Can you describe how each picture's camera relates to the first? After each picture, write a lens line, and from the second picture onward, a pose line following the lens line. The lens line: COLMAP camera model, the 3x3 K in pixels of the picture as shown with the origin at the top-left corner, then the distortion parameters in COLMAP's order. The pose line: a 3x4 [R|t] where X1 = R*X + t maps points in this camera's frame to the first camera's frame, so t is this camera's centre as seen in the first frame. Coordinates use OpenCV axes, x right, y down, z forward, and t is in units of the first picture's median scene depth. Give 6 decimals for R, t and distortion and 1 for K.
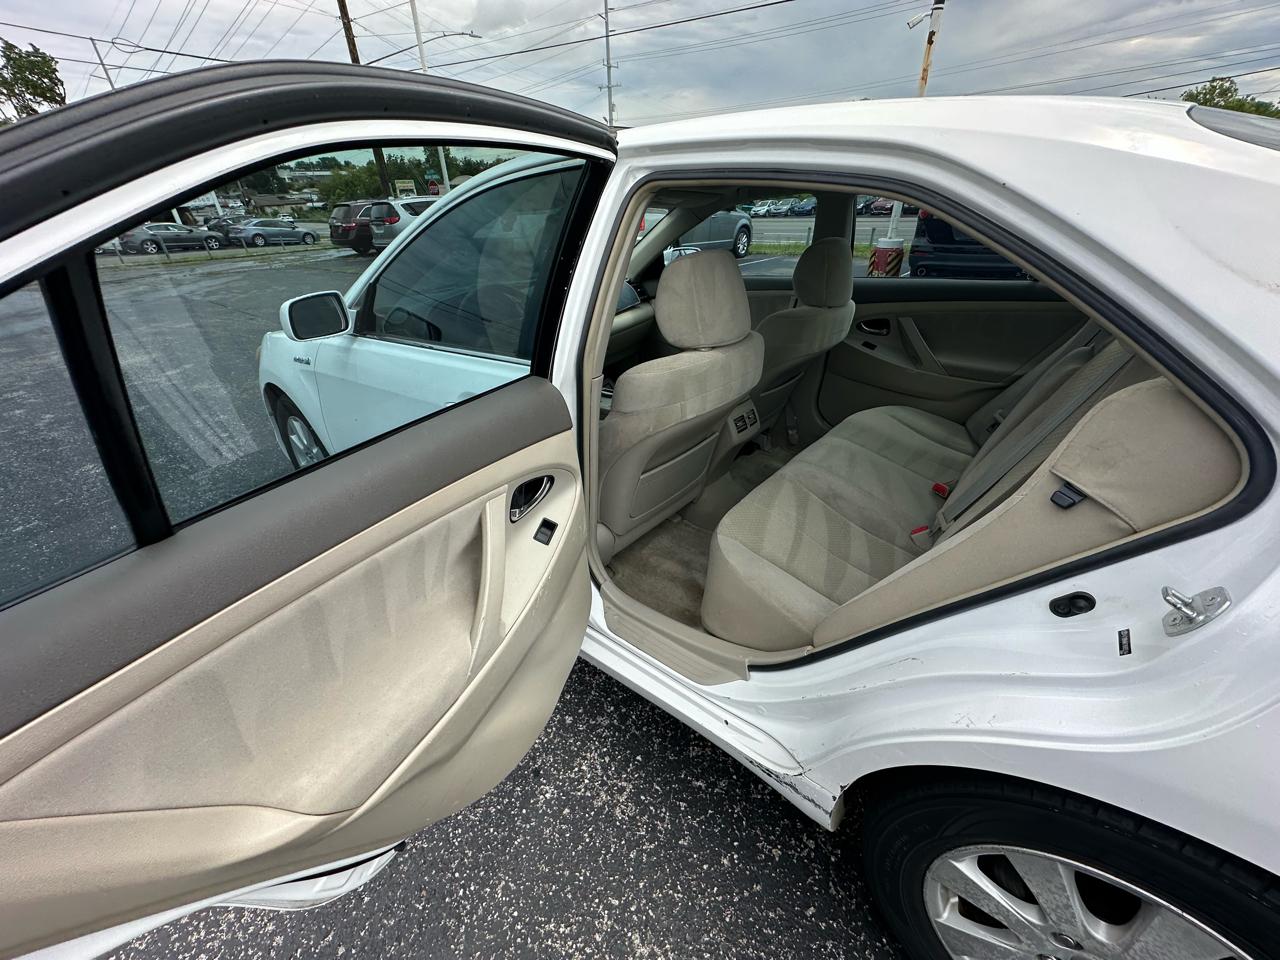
lens RADIAL K [[512.1, 0, 640.0], [0, 512.1, 480.0], [0, 0, 1]] dist [-0.004108, 0.000672]
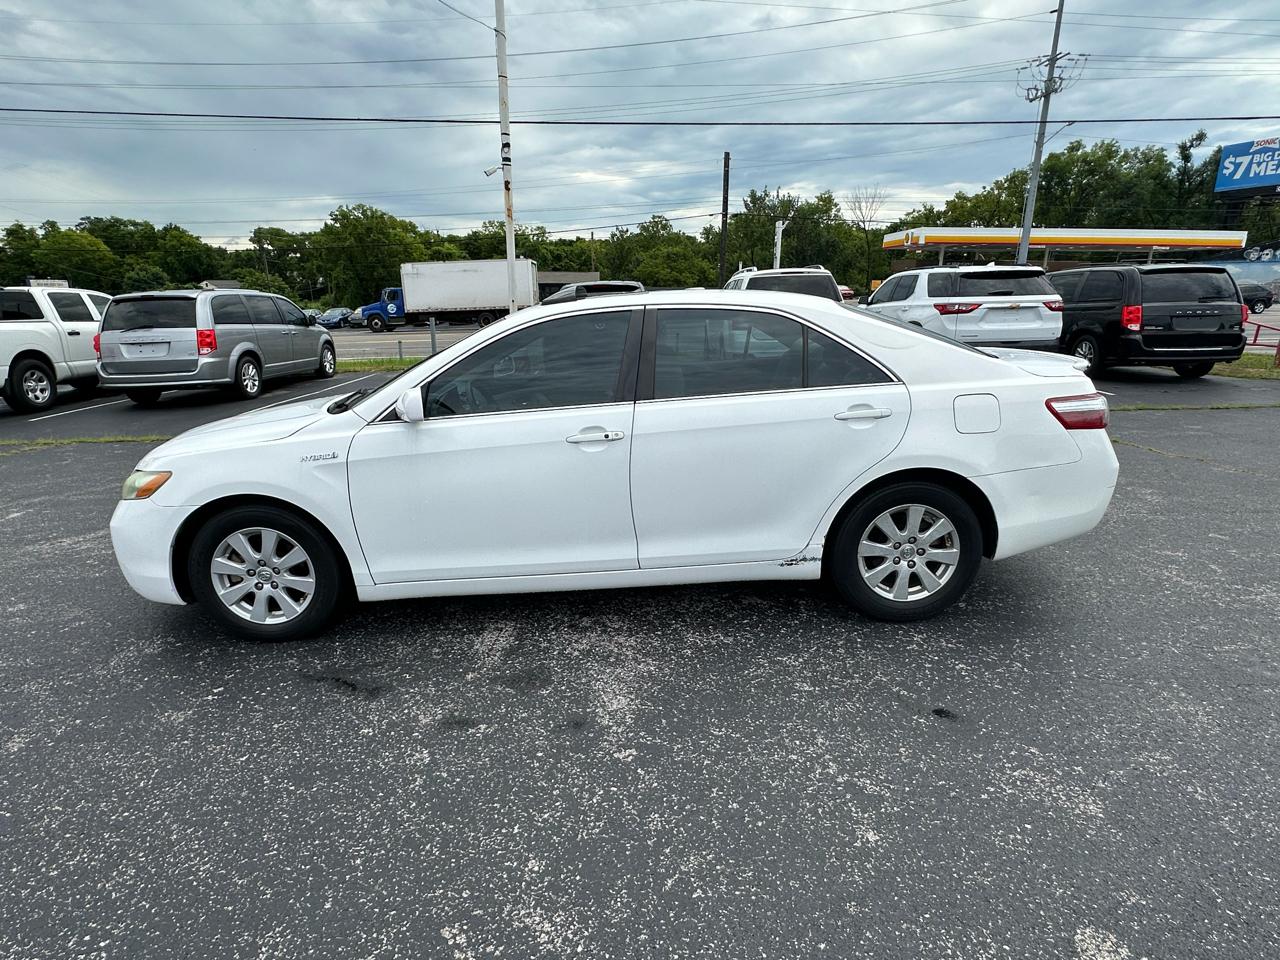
lens RADIAL K [[693.0, 0, 640.0], [0, 693.0, 480.0], [0, 0, 1]] dist [-0.004065, 0.001800]
pose [[0.754264, -0.159233, 0.636970, -0.113772], [0.318189, 0.937259, -0.142480, 0.025577], [-0.574318, 0.310145, 0.757607, -0.053933]]
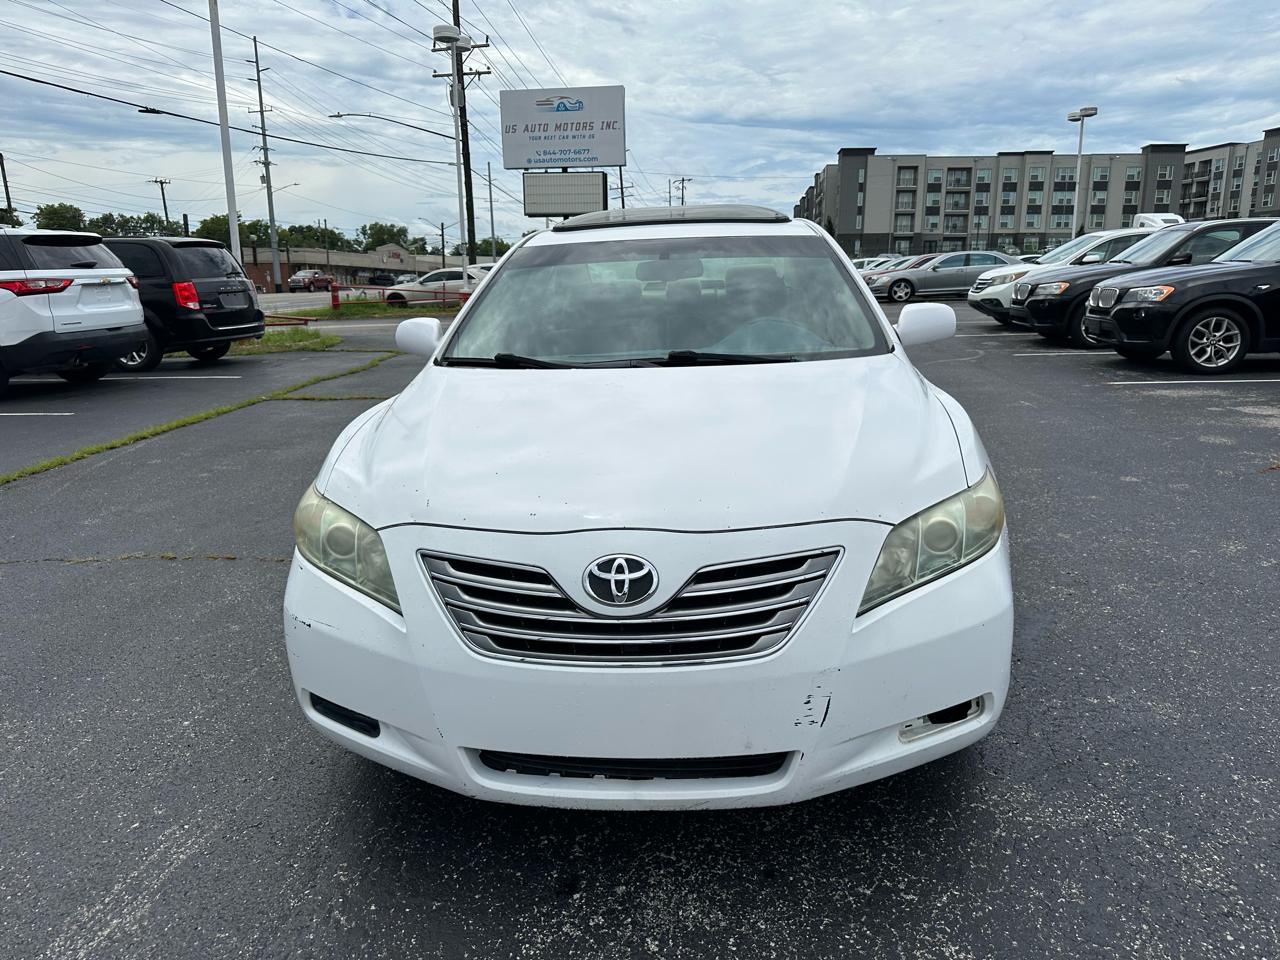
lens RADIAL K [[904.0, 0, 642.1], [0, 904.0, 479.4], [0, 0, 1]] dist [0.053733, -0.074839]
pose [[-0.574554, -0.151906, 0.804246, -0.163027], [0.427319, 0.782393, 0.453056, -0.103853], [-0.698059, 0.603975, -0.384615, 0.203705]]
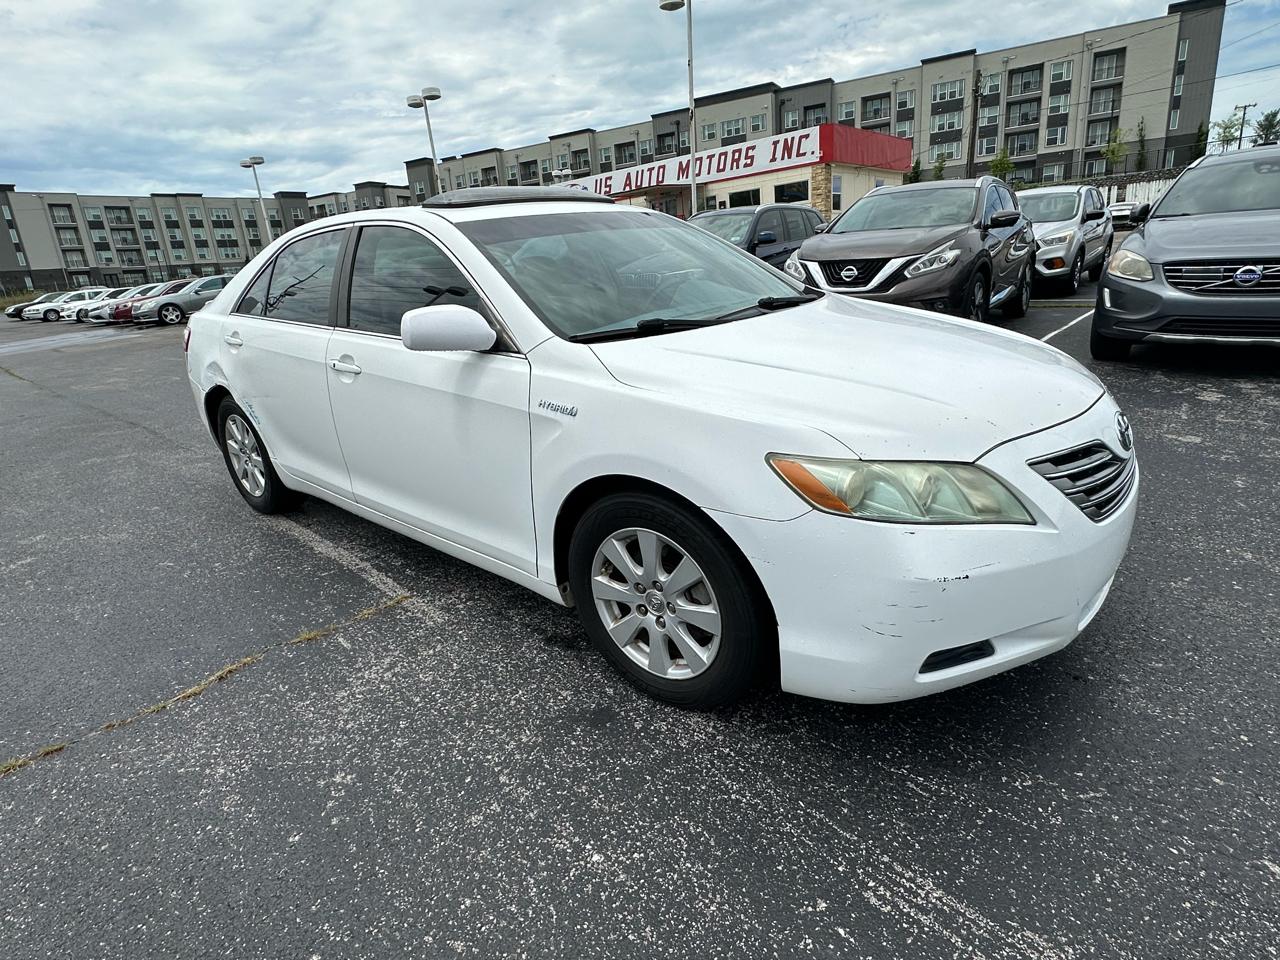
lens RADIAL K [[697.9, 0, 635.0], [0, 697.9, 484.0], [0, 0, 1]] dist [-0.001756, -0.000296]
pose [[-0.994926, 0.090611, 0.043729, -0.020897], [0.093368, 0.669605, 0.736825, -0.127923], [0.037483, 0.737169, -0.674668, 0.245287]]
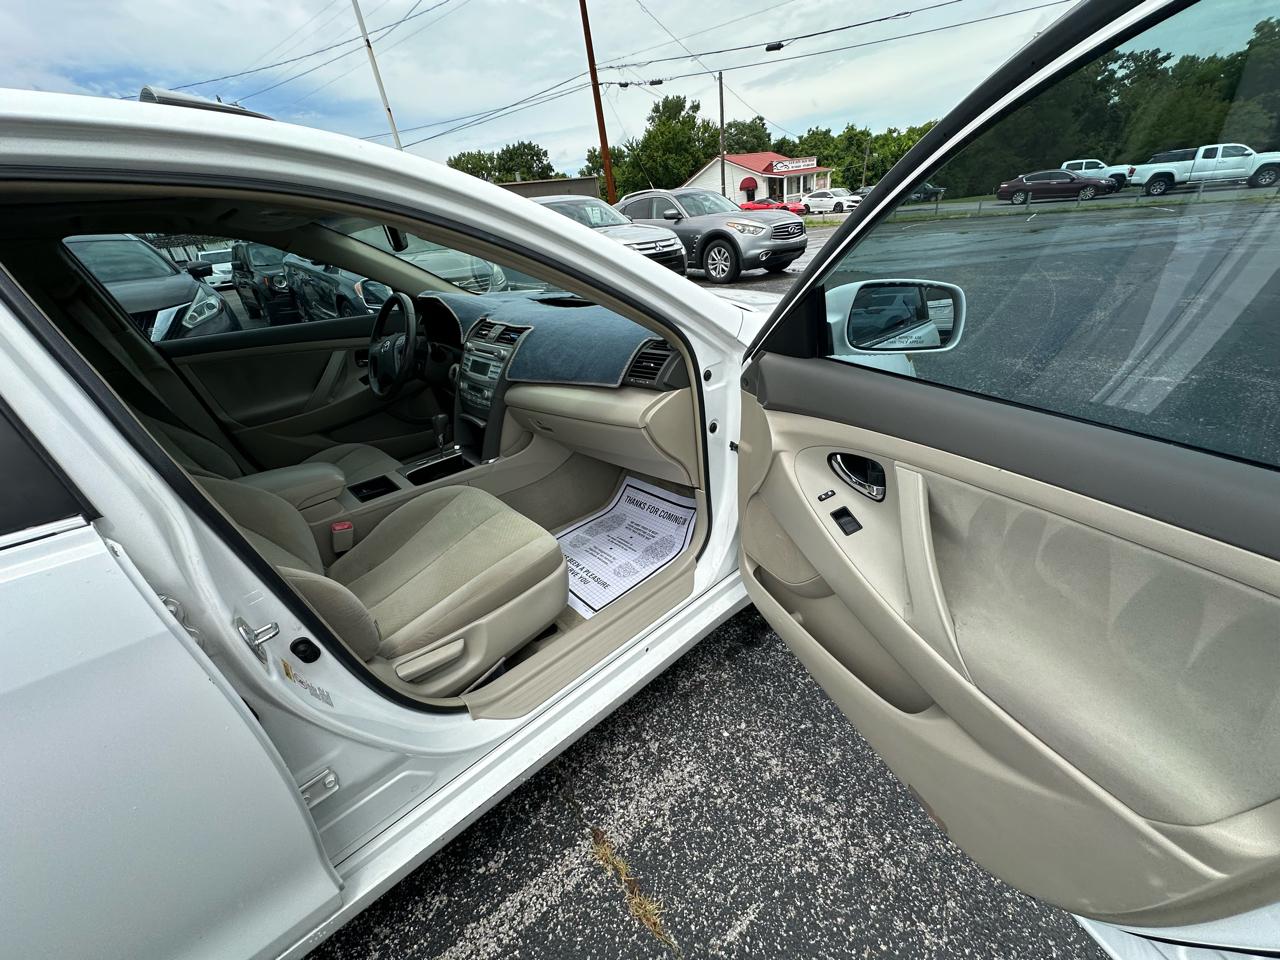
lens RADIAL K [[512.1, 0, 640.0], [0, 512.1, 480.0], [0, 0, 1]] dist [-0.004108, 0.000672]
pose [[-0.120573, 0.491421, -0.862536, 0.066636], [-0.381222, 0.779331, 0.497306, -0.075038], [0.916587, 0.388779, 0.093374, 0.143784]]
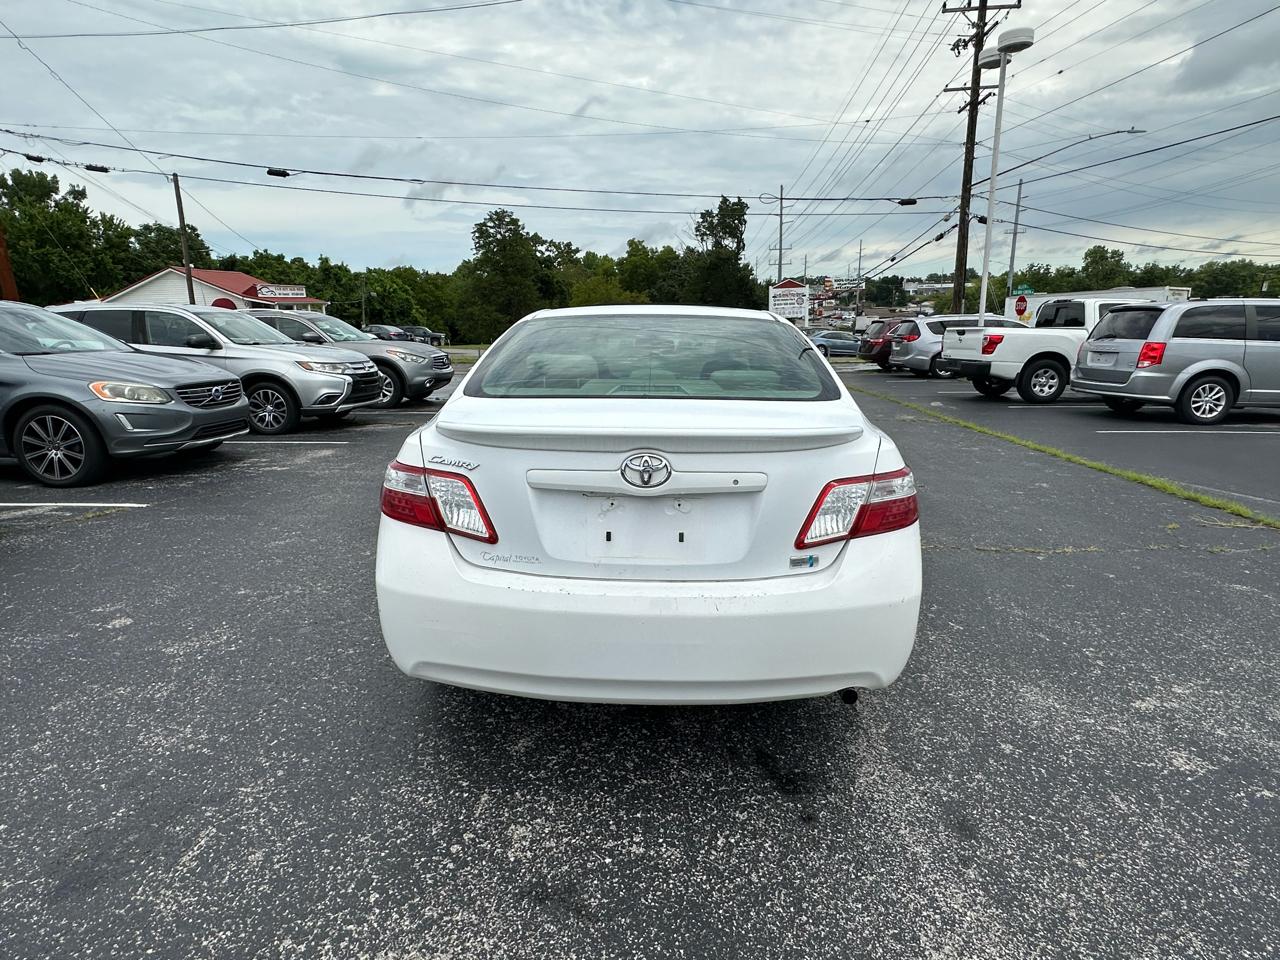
lens RADIAL K [[698.7, 0, 636.2], [0, 698.7, 479.8], [0, 0, 1]] dist [-0.005061, 0.002170]
pose [[0.616428, 0.196763, -0.762431, 0.181001], [-0.391605, 0.916645, -0.080053, 0.013967], [0.683127, 0.347918, 0.642098, -0.041821]]
